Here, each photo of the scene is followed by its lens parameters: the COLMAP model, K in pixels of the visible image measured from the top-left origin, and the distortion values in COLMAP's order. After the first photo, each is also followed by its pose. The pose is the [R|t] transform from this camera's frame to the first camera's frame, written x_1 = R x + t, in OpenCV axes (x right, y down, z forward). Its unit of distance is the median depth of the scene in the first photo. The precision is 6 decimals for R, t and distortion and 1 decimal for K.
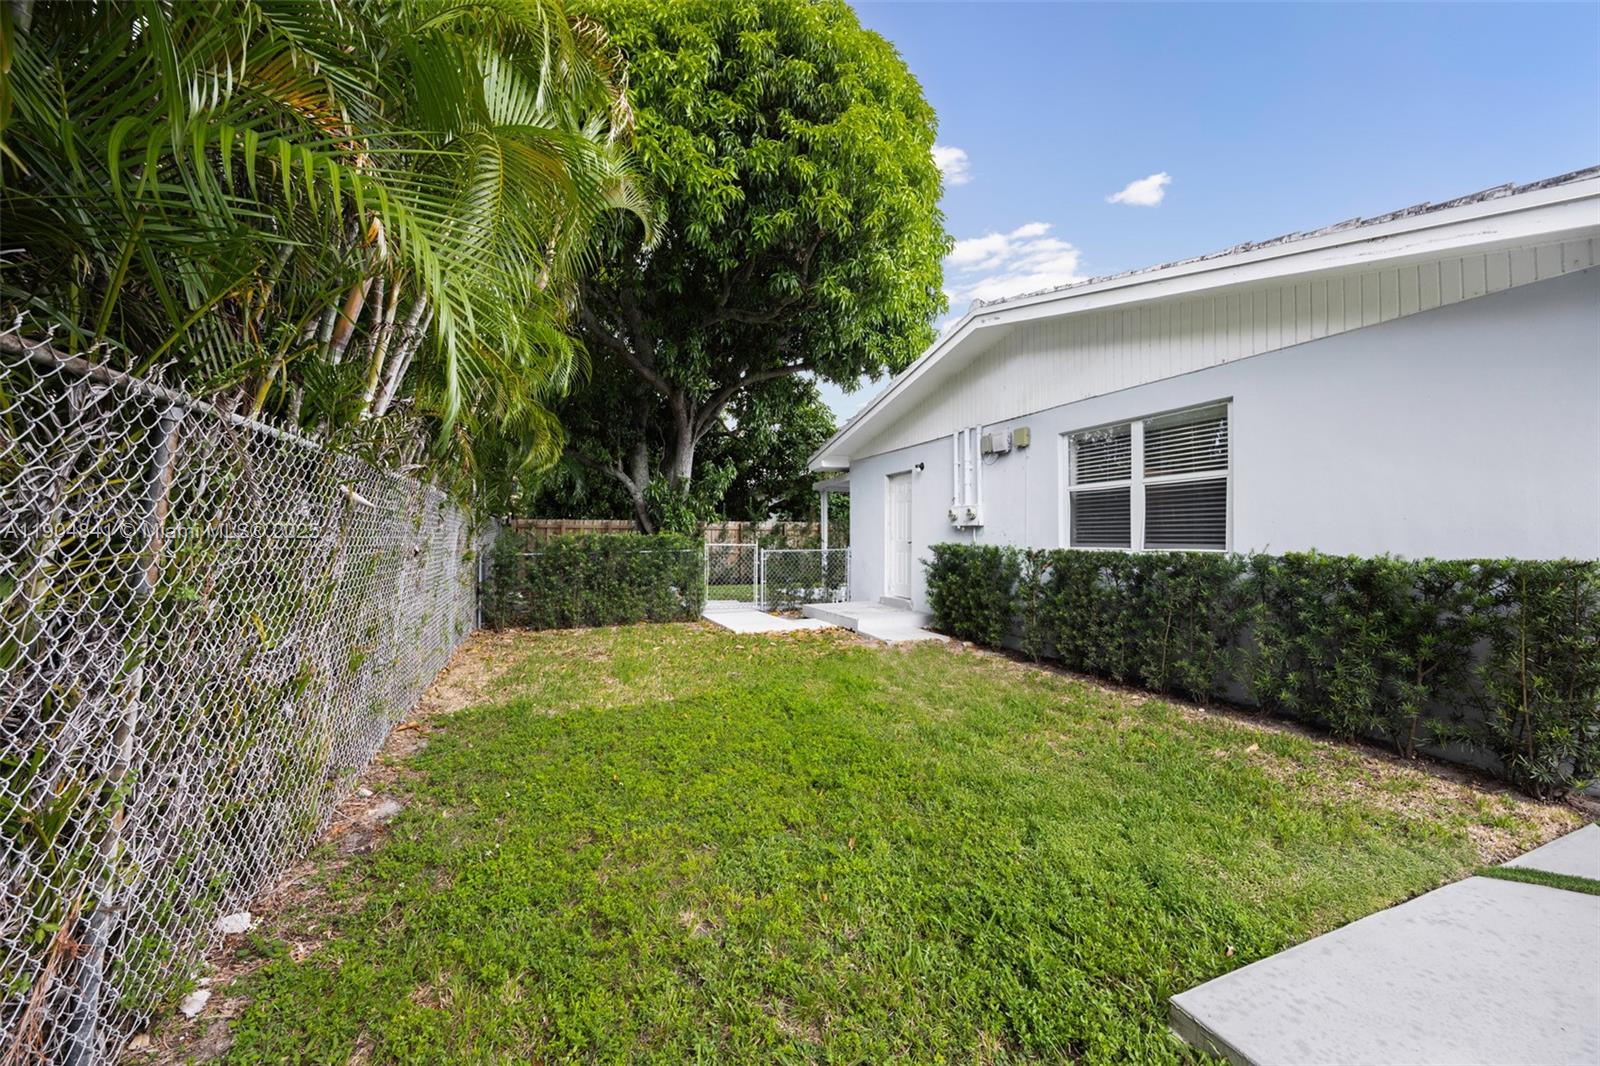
lens RADIAL K [[633.5, 0, 814.3], [0, 633.5, 537.6], [0, 0, 1]] dist [-0.002584, 0.000095]
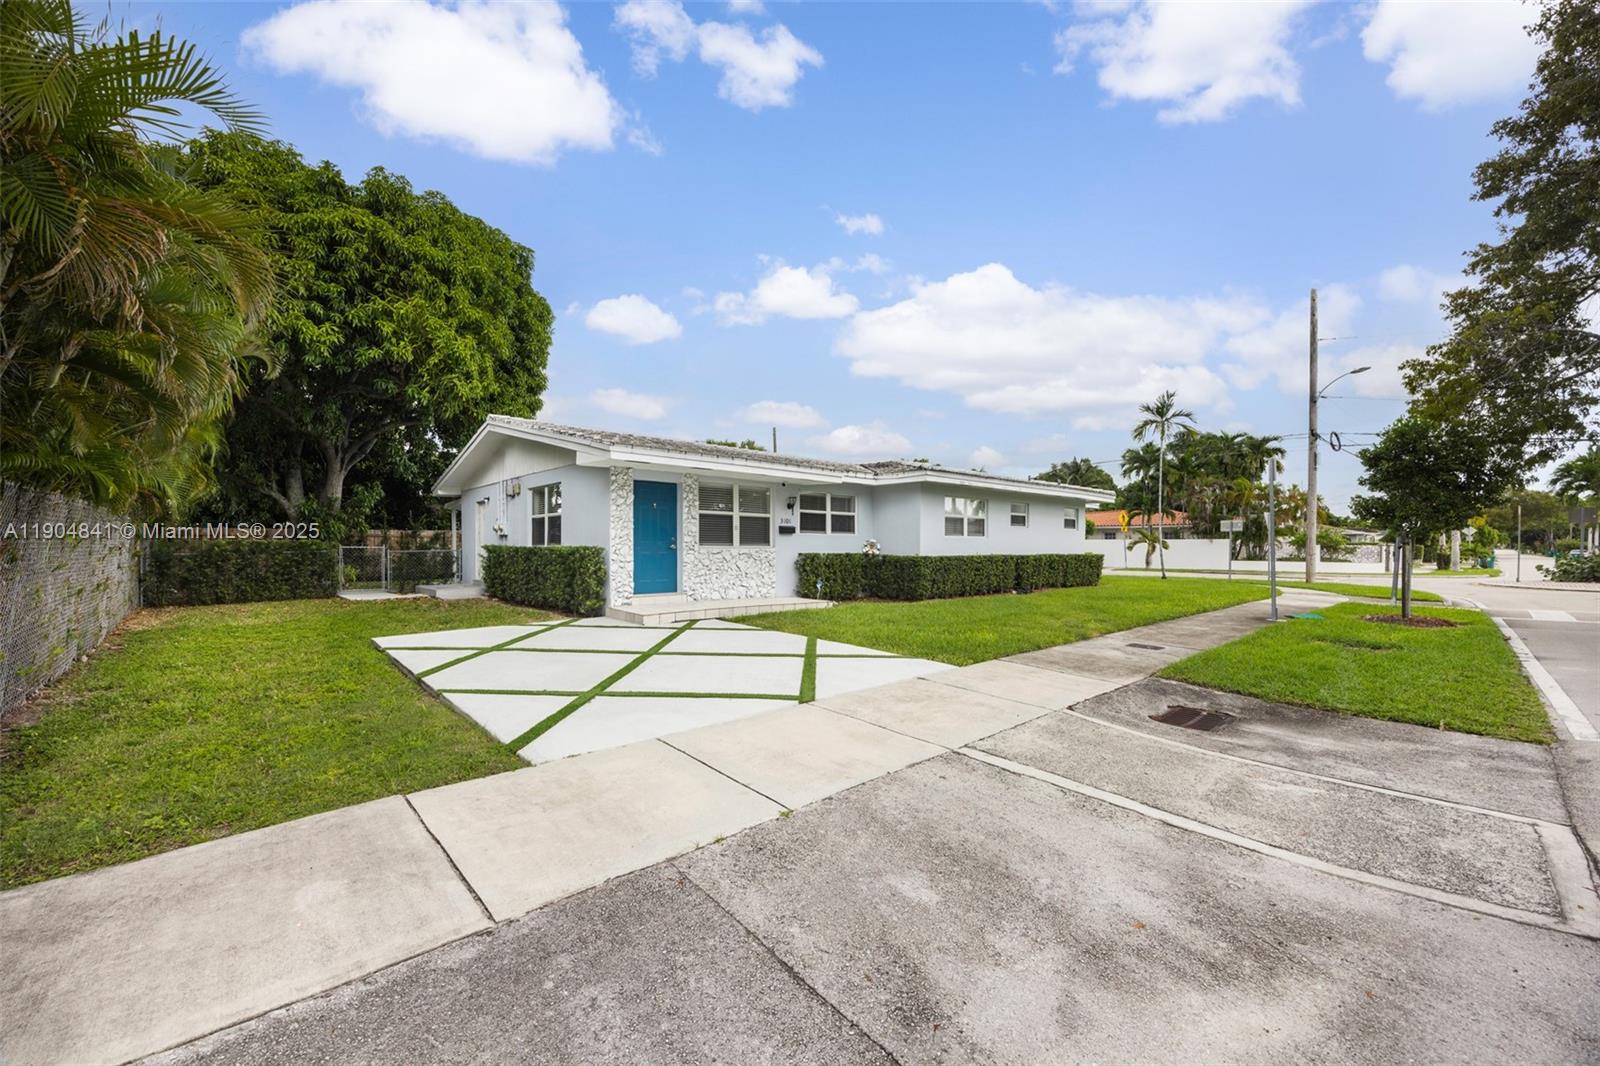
lens RADIAL K [[633.5, 0, 815.0], [0, 633.5, 555.2], [0, 0, 1]] dist [-0.002584, 0.000095]
pose [[0.933917, -0.010851, 0.357324, 0.360532], [0.004521, 0.999818, 0.018544, 0.008430], [-0.357460, -0.015703, 0.933796, -0.825870]]
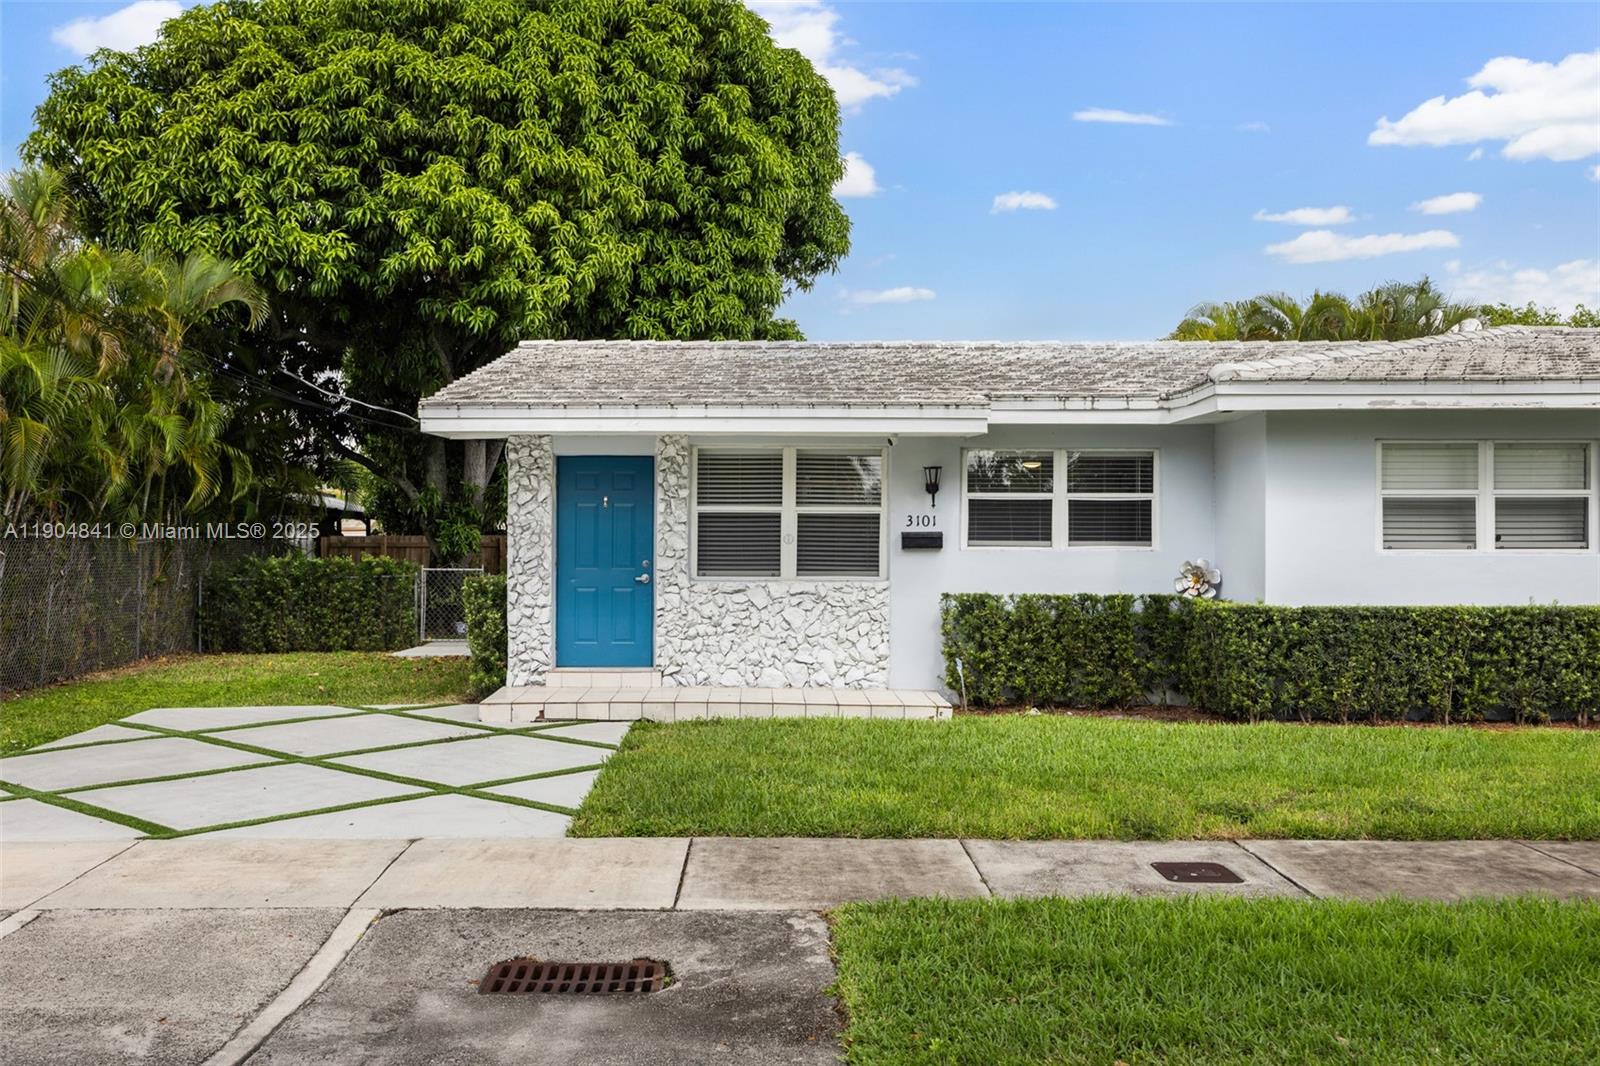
lens RADIAL K [[1657.6, 0, 794.5], [0, 1657.6, 531.1], [0, 0, 1]] dist [-0.004883, 0.000000]
pose [[0.917798, -0.012535, -0.396850, 1.358564], [0.009392, 0.999907, -0.009861, -0.016770], [0.396937, 0.005323, 0.917831, -1.046956]]
